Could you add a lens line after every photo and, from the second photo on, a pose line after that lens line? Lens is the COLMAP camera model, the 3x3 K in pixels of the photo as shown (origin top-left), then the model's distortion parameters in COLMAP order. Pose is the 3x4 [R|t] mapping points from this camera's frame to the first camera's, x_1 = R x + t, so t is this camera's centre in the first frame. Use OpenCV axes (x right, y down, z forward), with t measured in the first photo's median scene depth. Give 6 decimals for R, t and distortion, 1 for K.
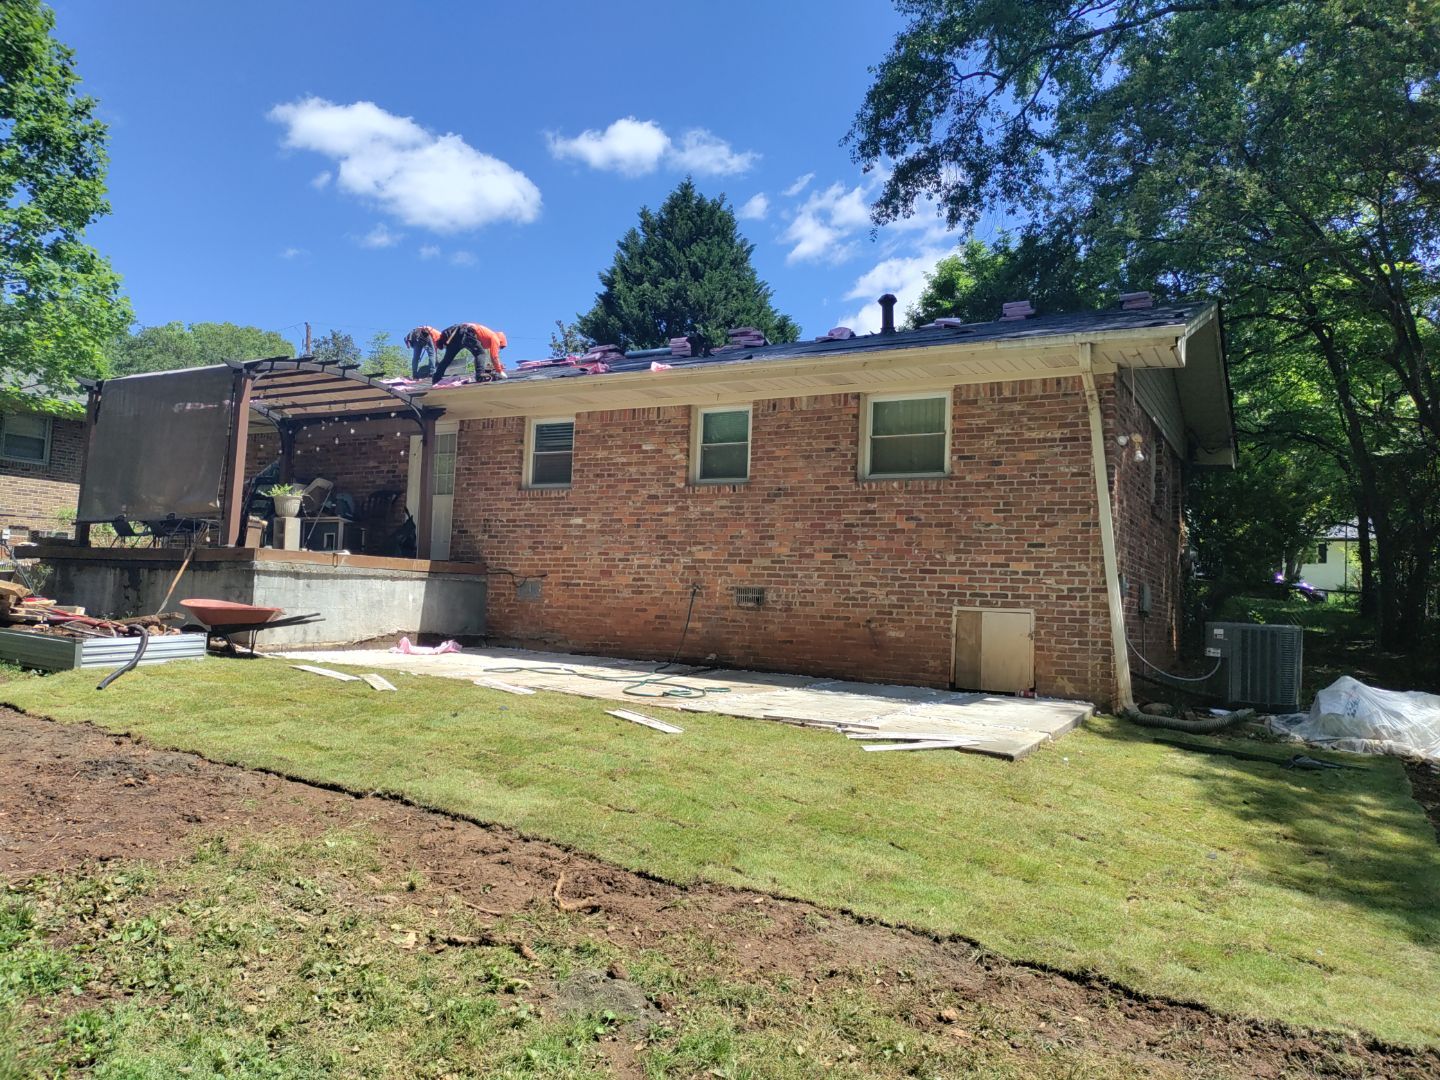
lens RADIAL K [[1043.7, 0, 720.0], [0, 1043.7, 540.0], [0, 0, 1]] dist [0.025577, -0.004406]
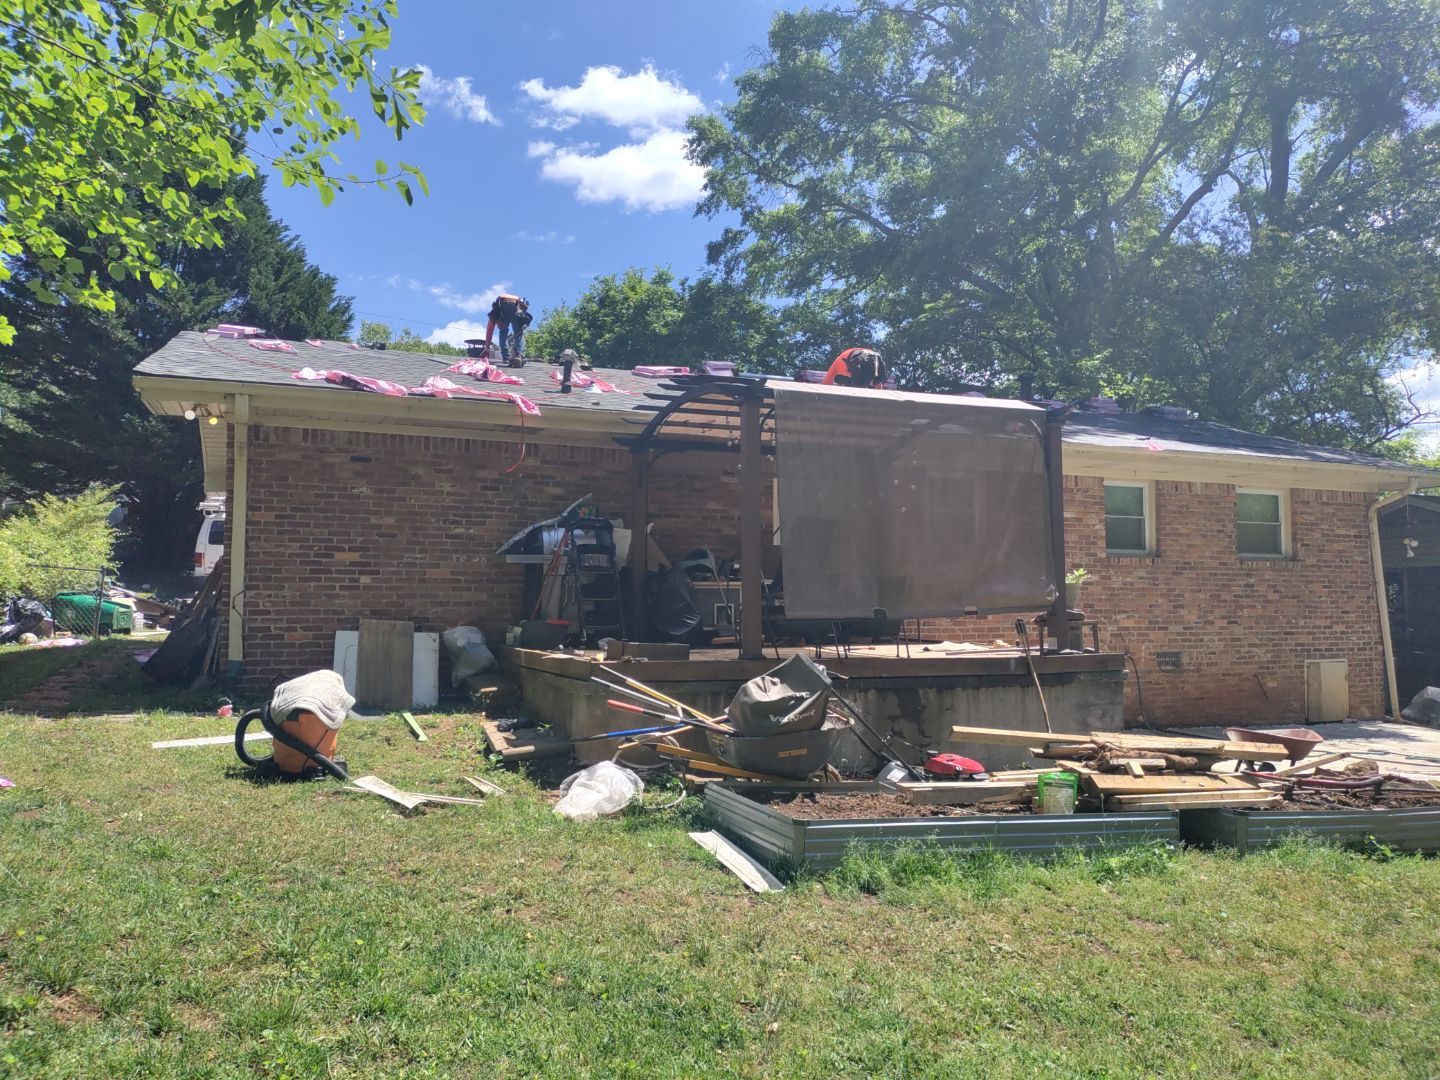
lens RADIAL K [[1043.7, 0, 720.0], [0, 1043.7, 540.0], [0, 0, 1]] dist [0.025577, -0.004406]
pose [[0.615583, 0.007450, 0.788037, -1.185617], [-0.029900, 0.999456, 0.013908, -0.077235], [-0.787505, -0.032124, 0.615471, 0.725613]]
